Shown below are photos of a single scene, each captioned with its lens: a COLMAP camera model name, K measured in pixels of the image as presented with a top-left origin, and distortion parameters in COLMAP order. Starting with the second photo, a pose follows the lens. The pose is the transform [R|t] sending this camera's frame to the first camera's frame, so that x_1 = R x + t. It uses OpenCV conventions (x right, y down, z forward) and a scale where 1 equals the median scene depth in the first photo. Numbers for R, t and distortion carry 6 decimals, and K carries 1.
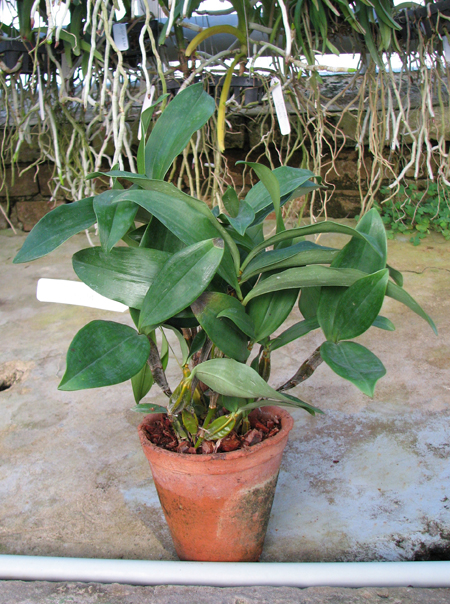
lens RADIAL K [[629.9, 0, 225.0], [0, 629.9, 302.0], [0, 0, 1]] dist [-0.170559, 0.202792]
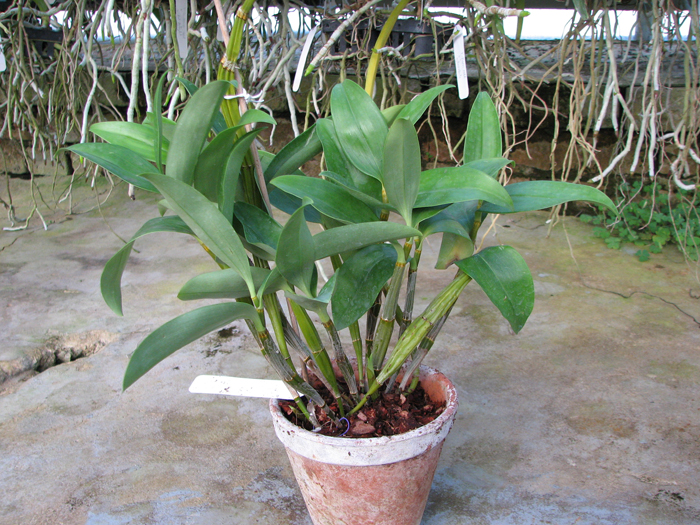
lens RADIAL K [[692.1, 0, 338.4], [0, 692.1, 304.7], [0, 0, 1]] dist [-0.148198, 0.159283]
pose [[0.966774, 0.146284, -0.209642, 0.161632], [-0.140558, 0.989180, 0.042038, -0.025293], [0.213523, -0.011174, 0.976874, 0.120997]]
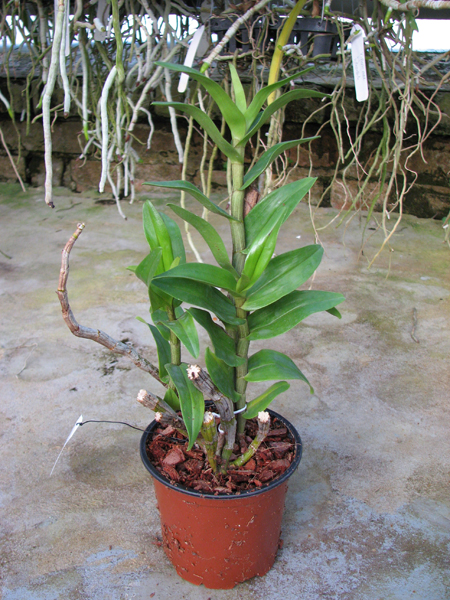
lens RADIAL K [[625.7, 0, 225.0], [0, 625.7, 300.0], [0, 0, 1]] dist [-0.170559, 0.202792]
pose [[0.983224, 0.132391, -0.125472, 0.058504], [-0.128939, 0.991025, 0.035284, -0.030382], [0.129017, -0.018514, 0.991470, 0.221993]]
